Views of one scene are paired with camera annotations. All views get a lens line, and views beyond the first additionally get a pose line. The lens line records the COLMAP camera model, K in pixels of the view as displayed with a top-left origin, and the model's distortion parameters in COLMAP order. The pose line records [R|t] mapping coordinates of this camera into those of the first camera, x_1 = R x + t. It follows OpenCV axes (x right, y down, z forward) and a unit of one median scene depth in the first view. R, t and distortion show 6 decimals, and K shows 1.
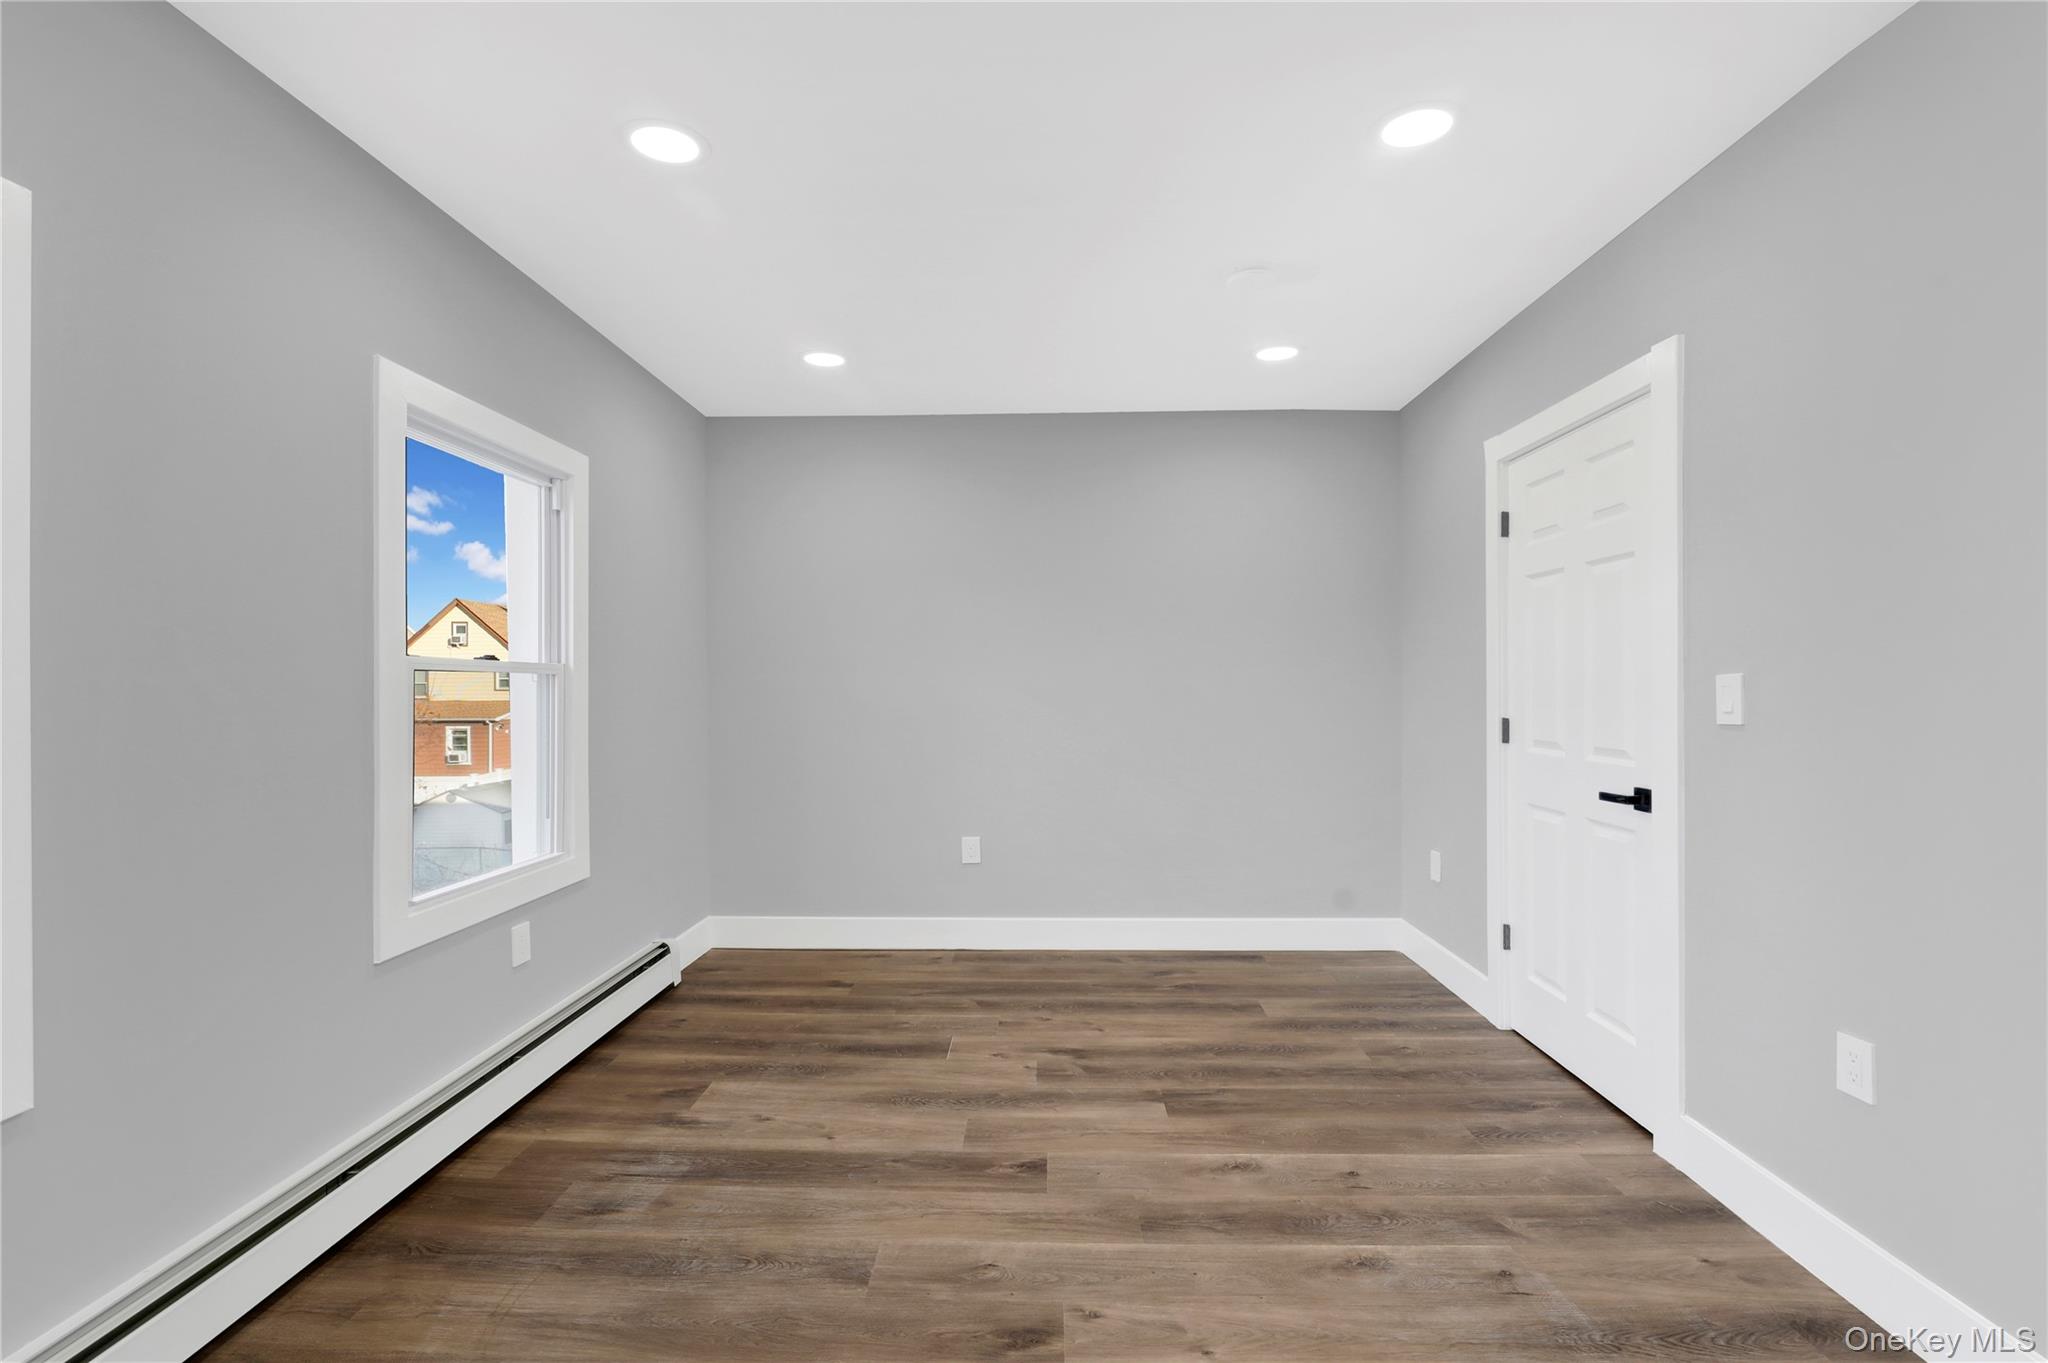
lens RADIAL K [[841.7, 0, 1014.5], [0, 841.7, 680.6], [0, 0, 1]] dist [-0.014713, 0.000294]
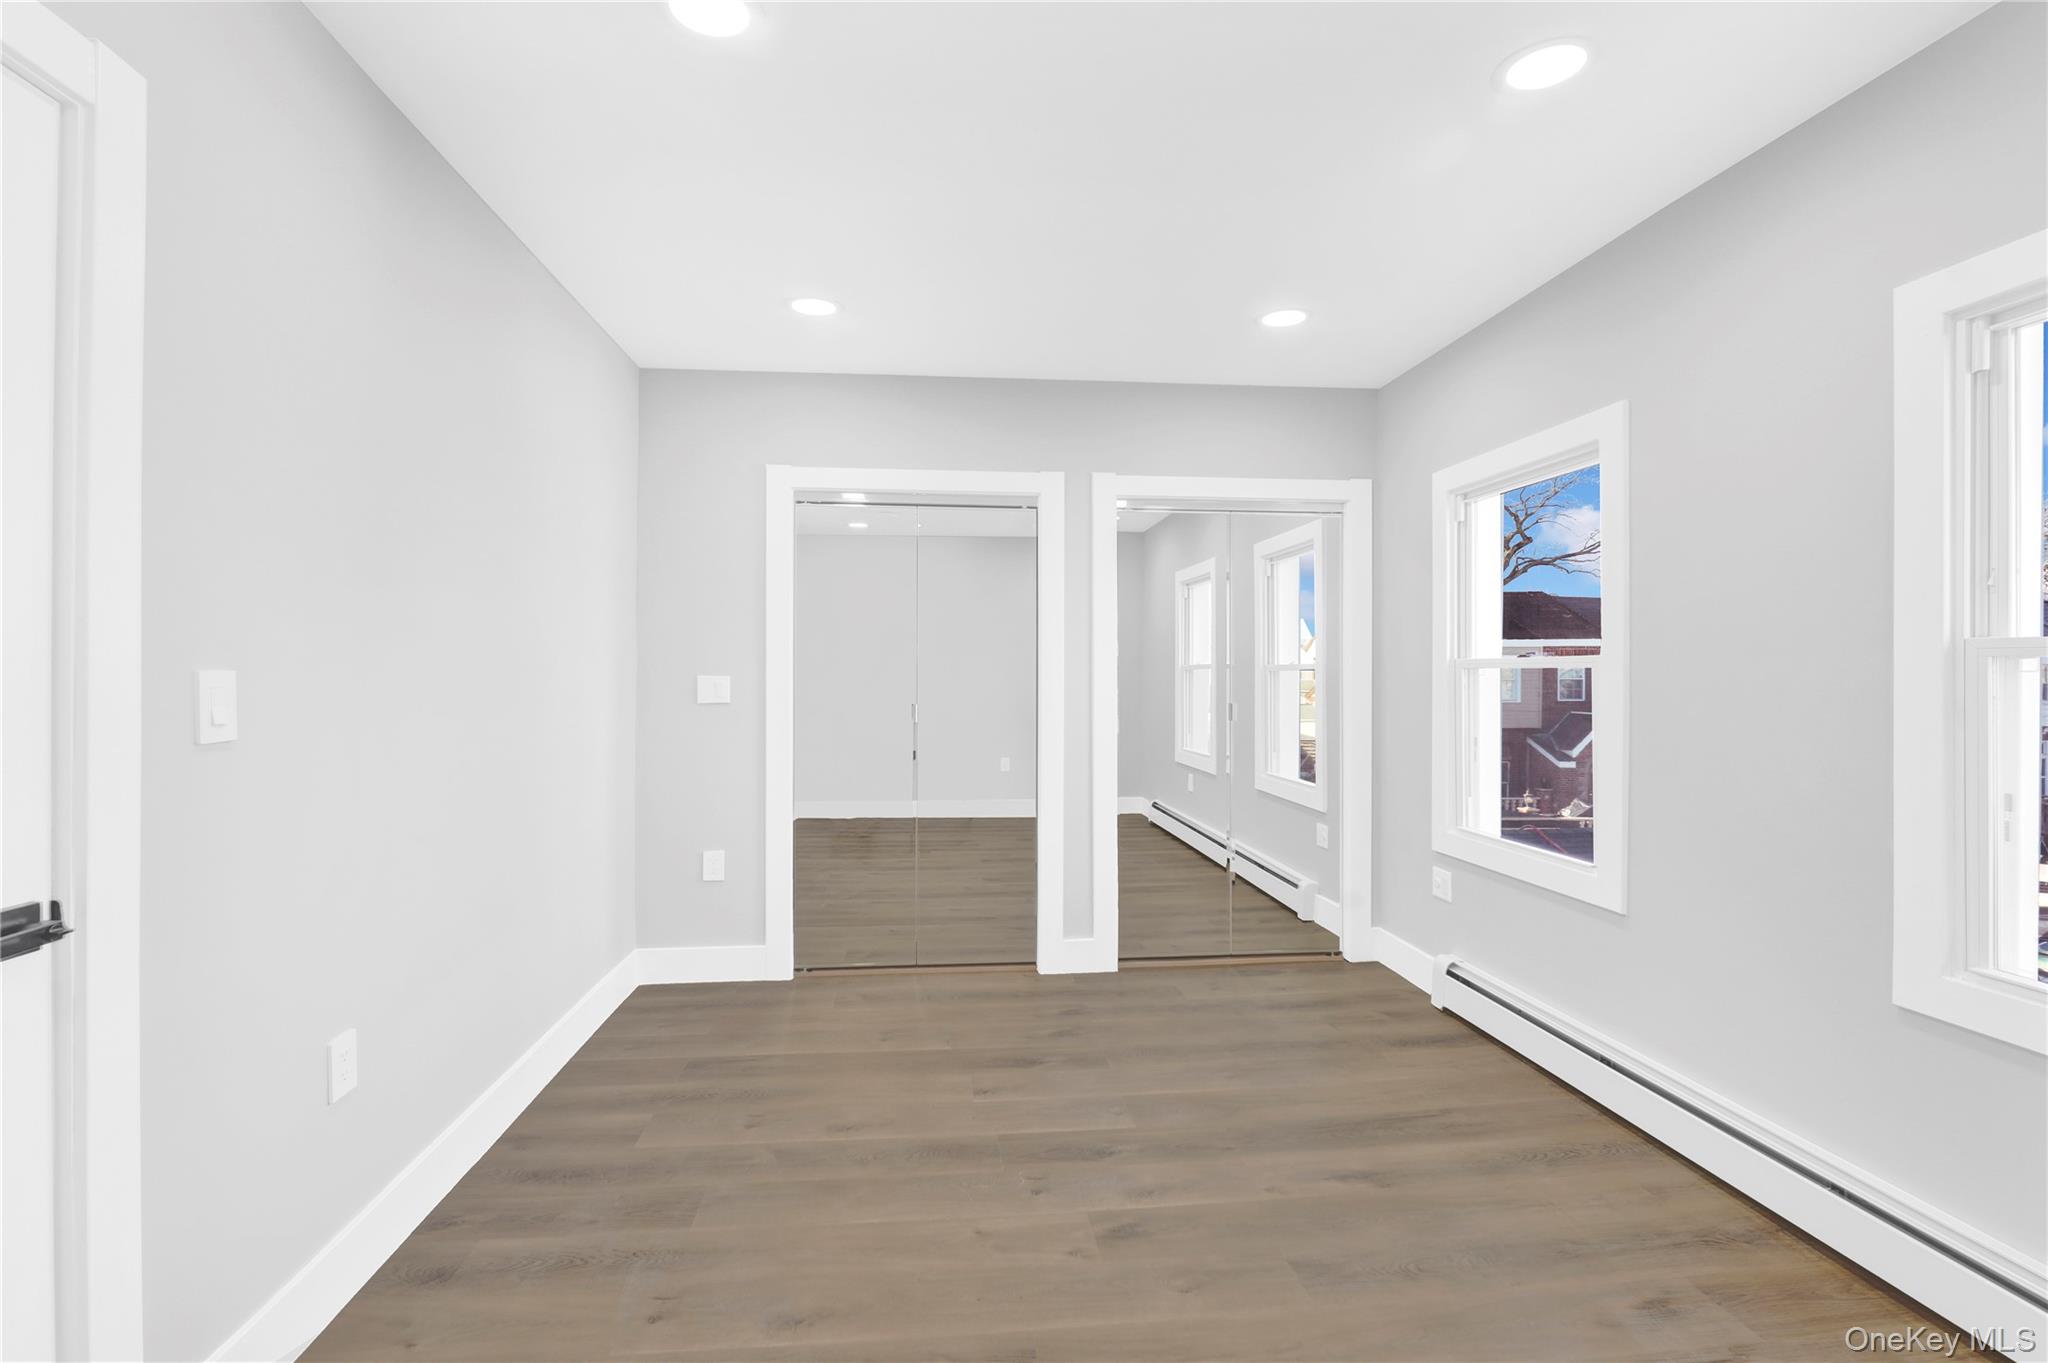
lens RADIAL K [[841.7, 0, 1021.0], [0, 841.7, 681.4], [0, 0, 1]] dist [-0.014713, 0.000294]
pose [[-0.987068, 0.006526, -0.160171, 0.655814], [0.008047, 0.999928, -0.008849, -0.008497], [0.160102, -0.010024, -0.987050, 4.072740]]
